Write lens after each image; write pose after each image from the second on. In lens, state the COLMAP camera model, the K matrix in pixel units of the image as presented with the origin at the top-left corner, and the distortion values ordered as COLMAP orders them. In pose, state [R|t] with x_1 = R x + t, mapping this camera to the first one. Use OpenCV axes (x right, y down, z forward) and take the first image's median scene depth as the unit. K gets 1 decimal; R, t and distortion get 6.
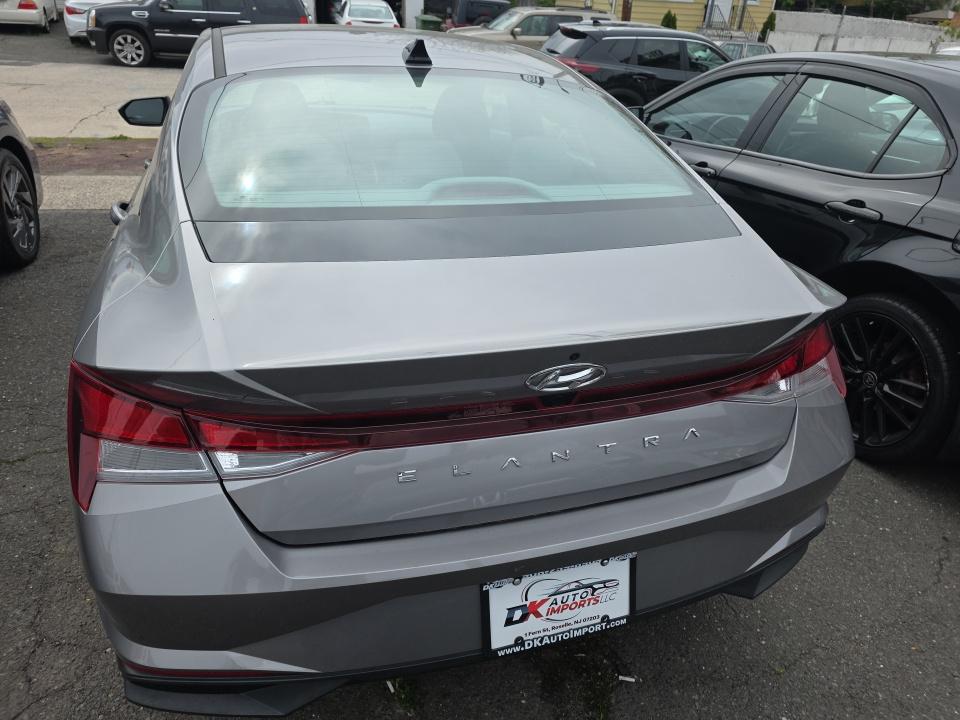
lens RADIAL K [[633.0, 0, 477.7], [0, 633.0, 362.4], [0, 0, 1]] dist [0.033302, -0.020679]
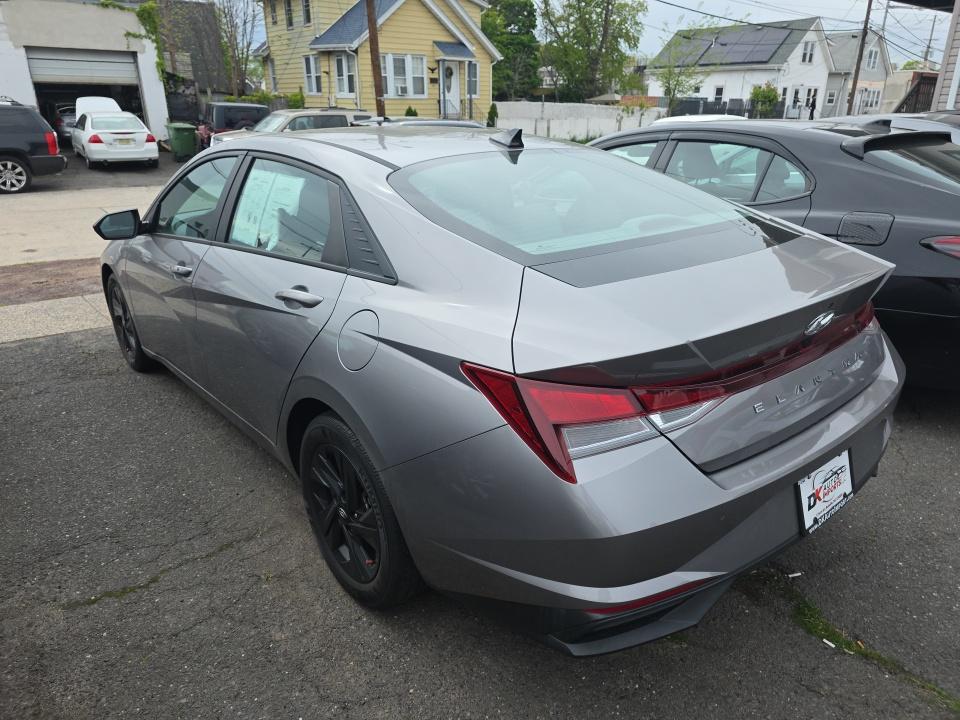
lens RADIAL K [[633.0, 0, 477.4], [0, 633.0, 358.9], [0, 0, 1]] dist [0.033302, -0.020679]
pose [[0.928501, -0.185404, 0.321733, -0.569161], [0.225437, 0.969937, -0.091657, 0.031999], [-0.295067, 0.157634, 0.942384, -0.086783]]
